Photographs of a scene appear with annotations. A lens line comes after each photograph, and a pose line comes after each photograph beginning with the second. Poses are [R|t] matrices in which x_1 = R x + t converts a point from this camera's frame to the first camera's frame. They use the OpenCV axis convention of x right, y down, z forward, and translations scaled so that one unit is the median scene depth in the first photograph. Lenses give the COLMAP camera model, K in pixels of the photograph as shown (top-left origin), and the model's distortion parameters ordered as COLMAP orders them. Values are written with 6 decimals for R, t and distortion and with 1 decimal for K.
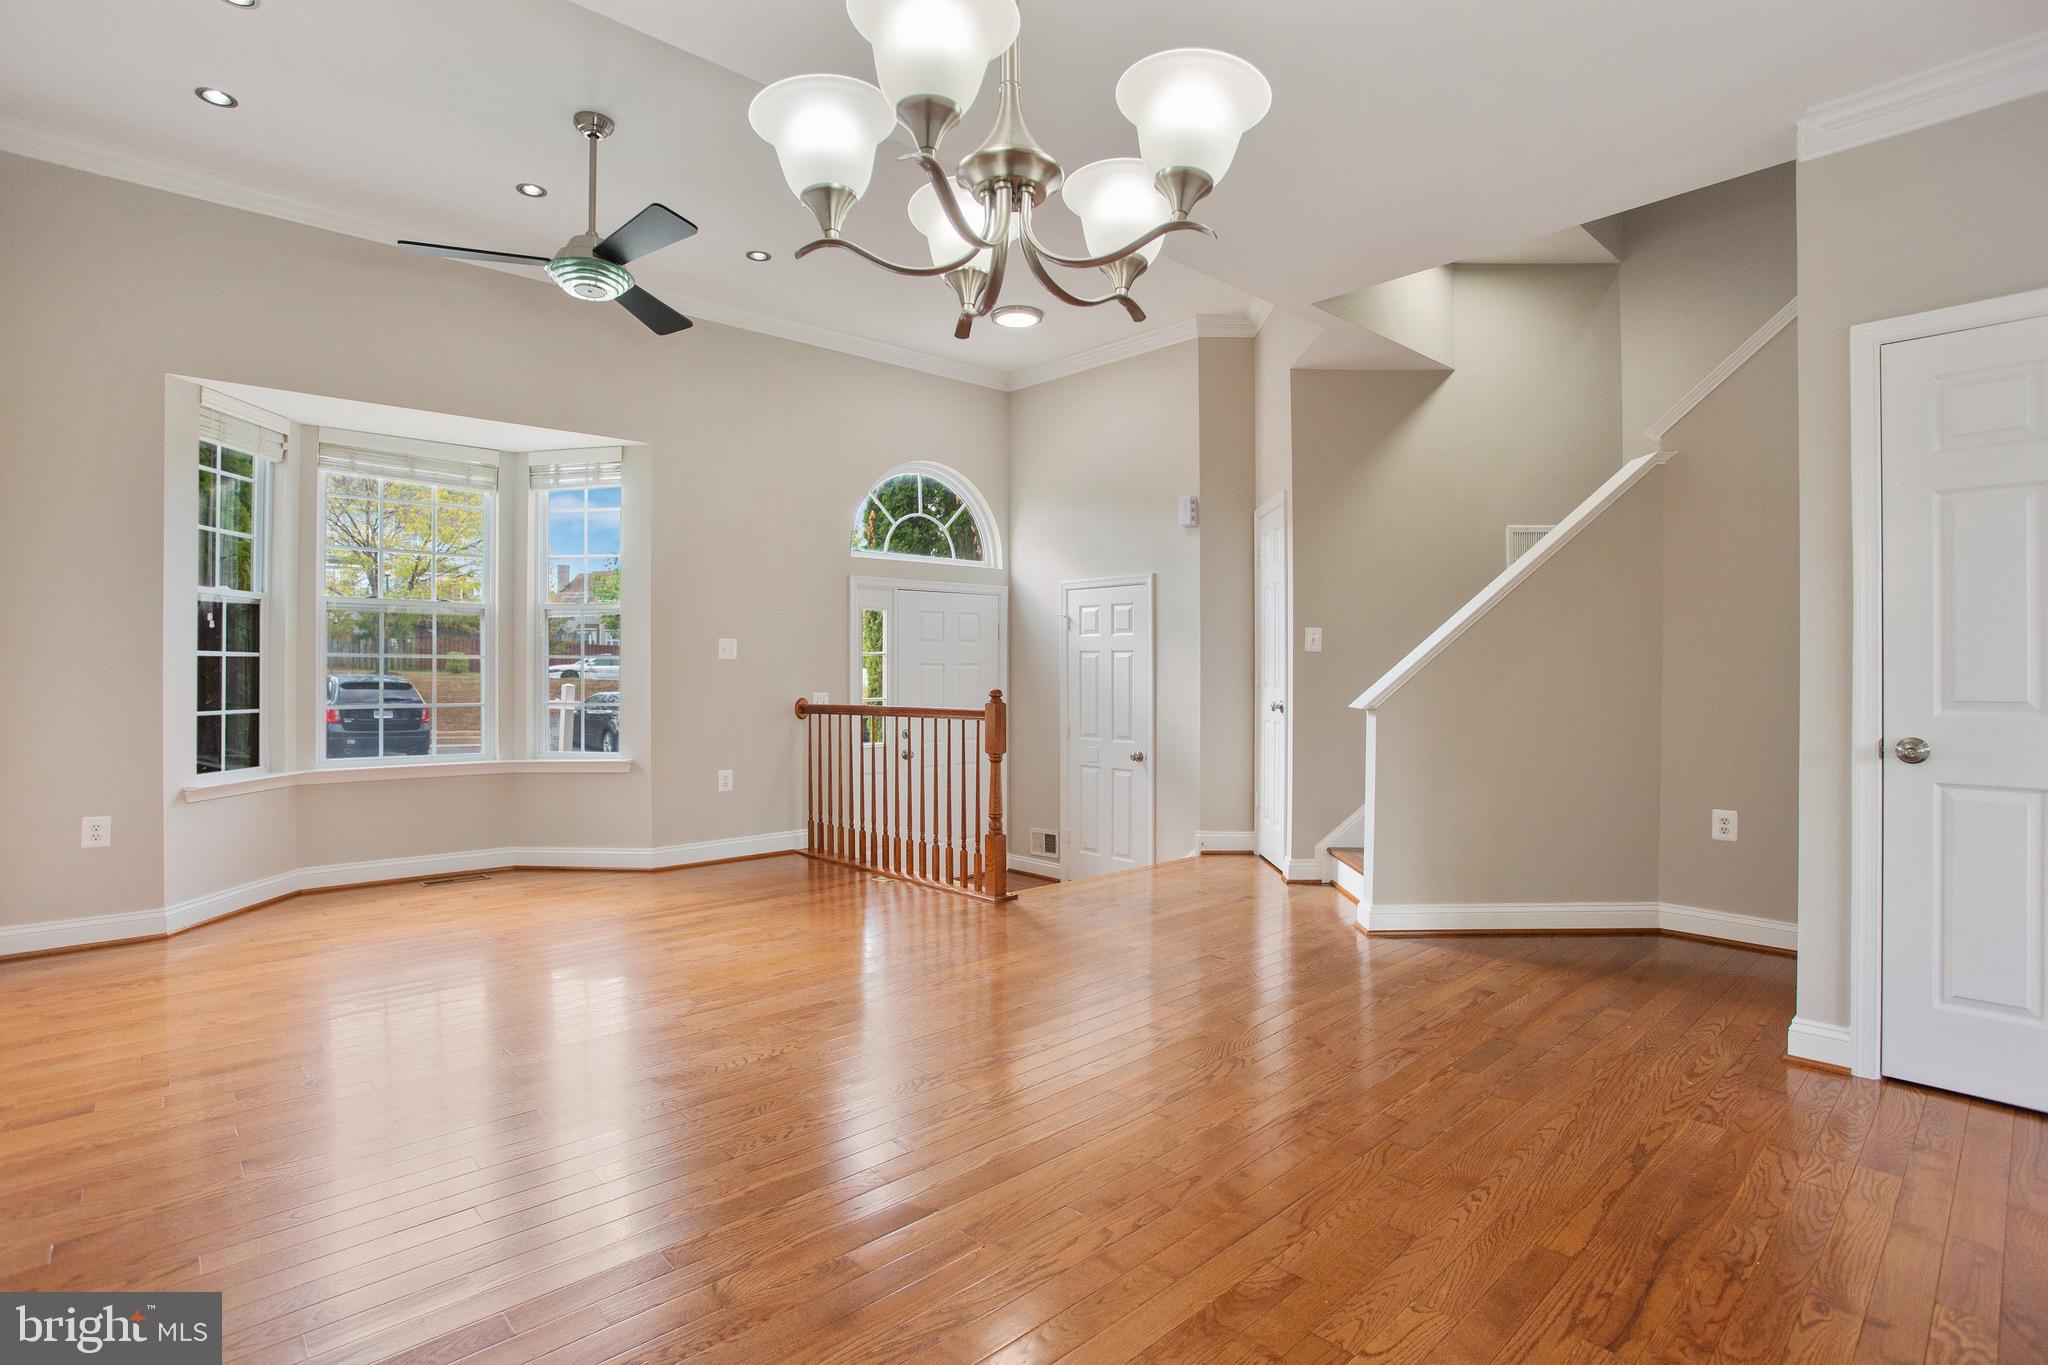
lens RADIAL K [[1007.3, 0, 1021.9], [0, 1007.3, 672.4], [0, 0, 1]] dist [-0.043232, 0.000428]
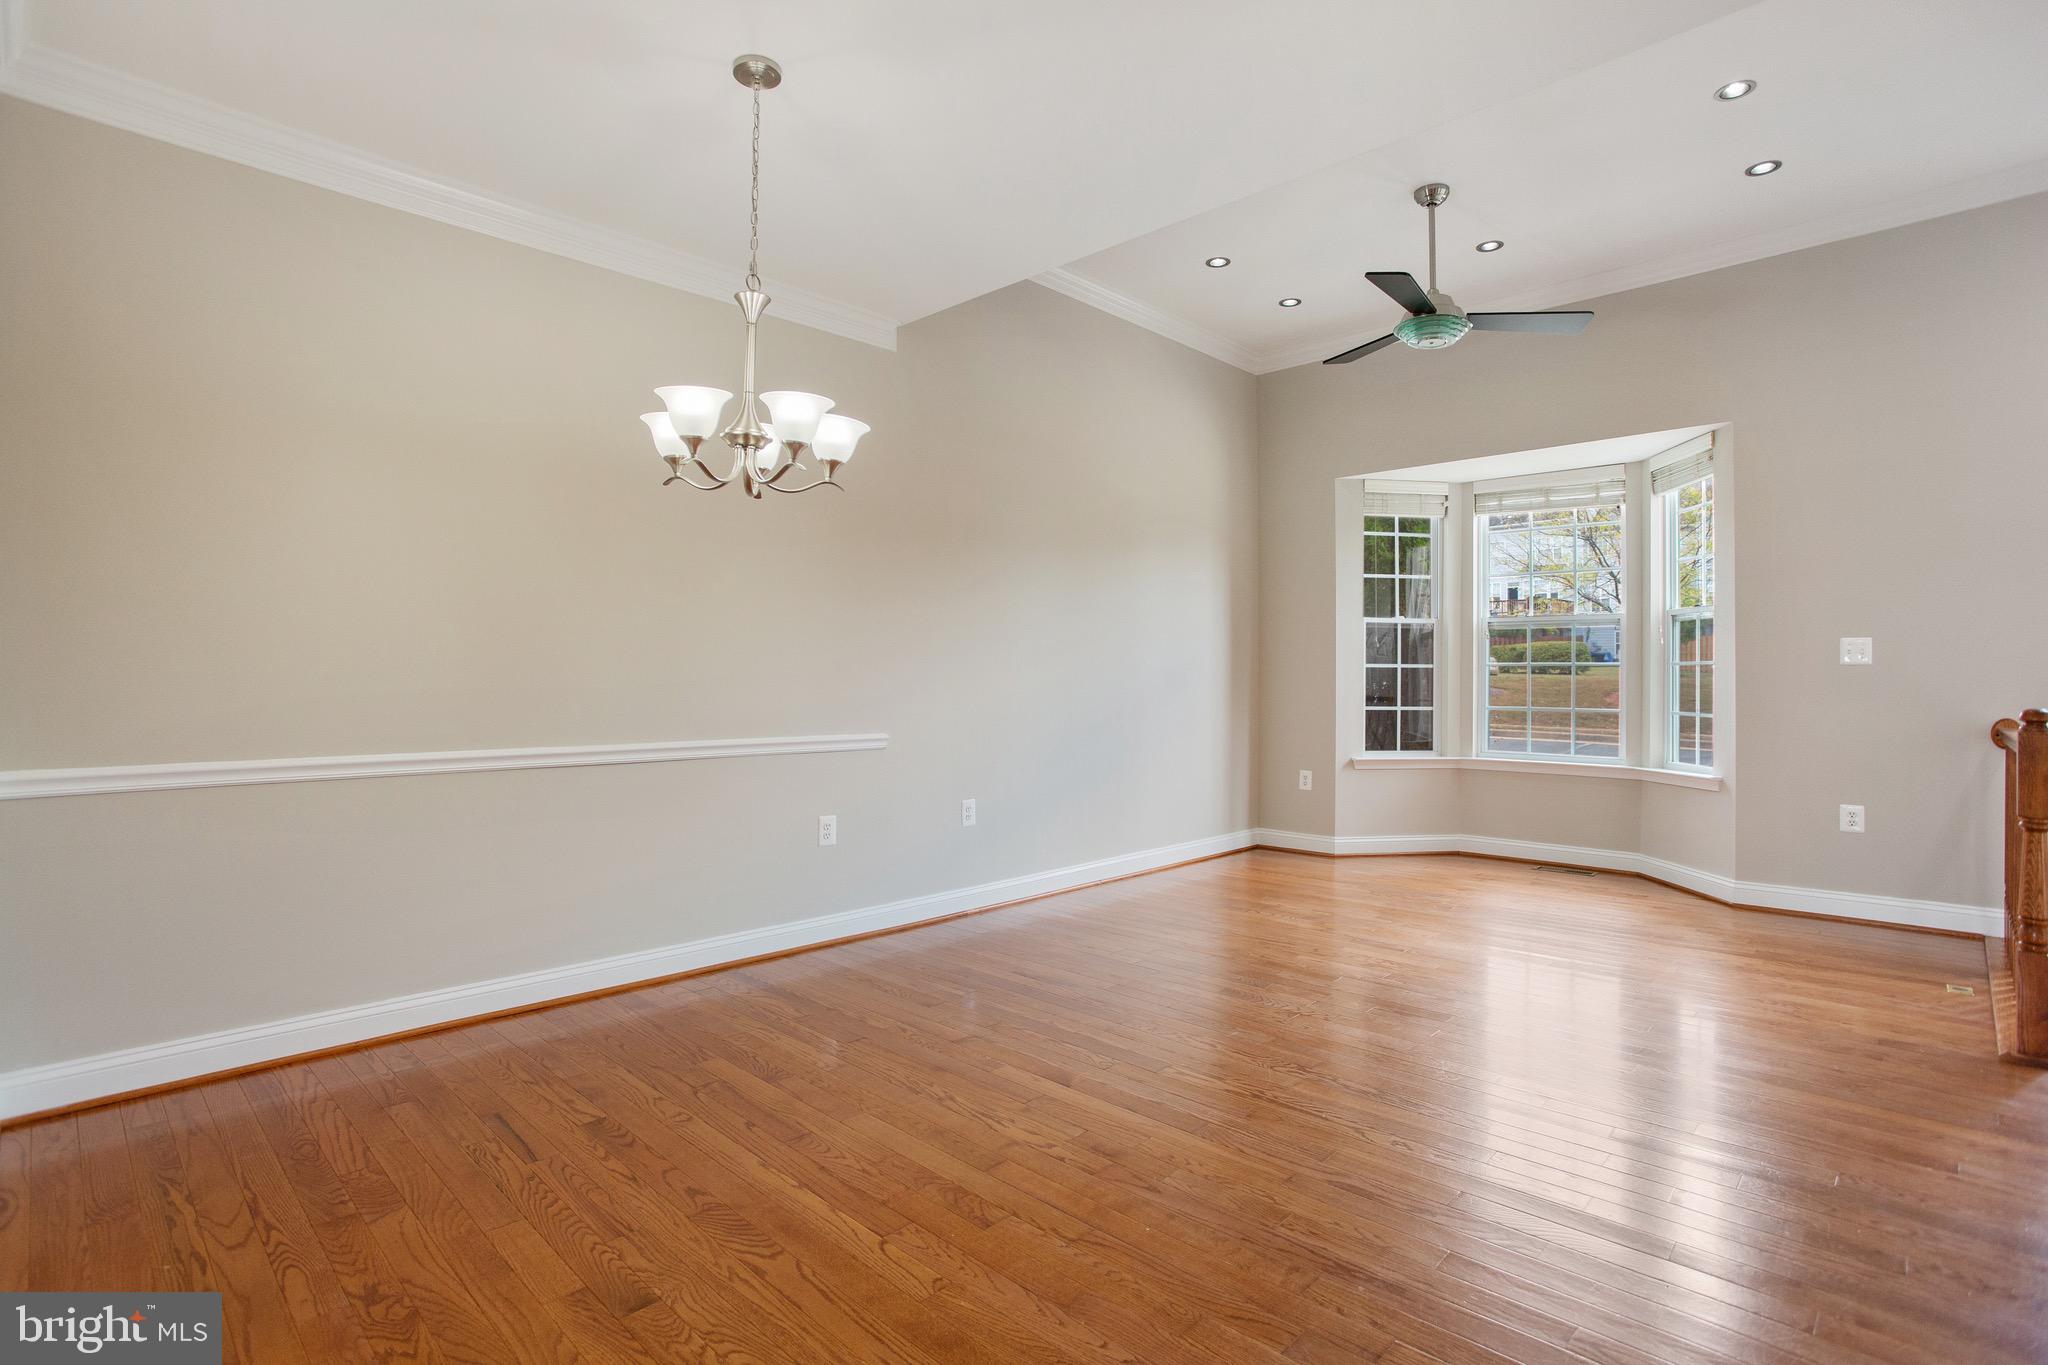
lens RADIAL K [[1014.4, 0, 1028.9], [0, 1014.4, 674.3], [0, 0, 1]] dist [-0.003965, -0.013432]
pose [[0.054376, -0.003844, -0.998513, 0.539184], [-0.001385, 0.999991, -0.003925, -0.000773], [0.998520, 0.001597, 0.054370, 0.373765]]
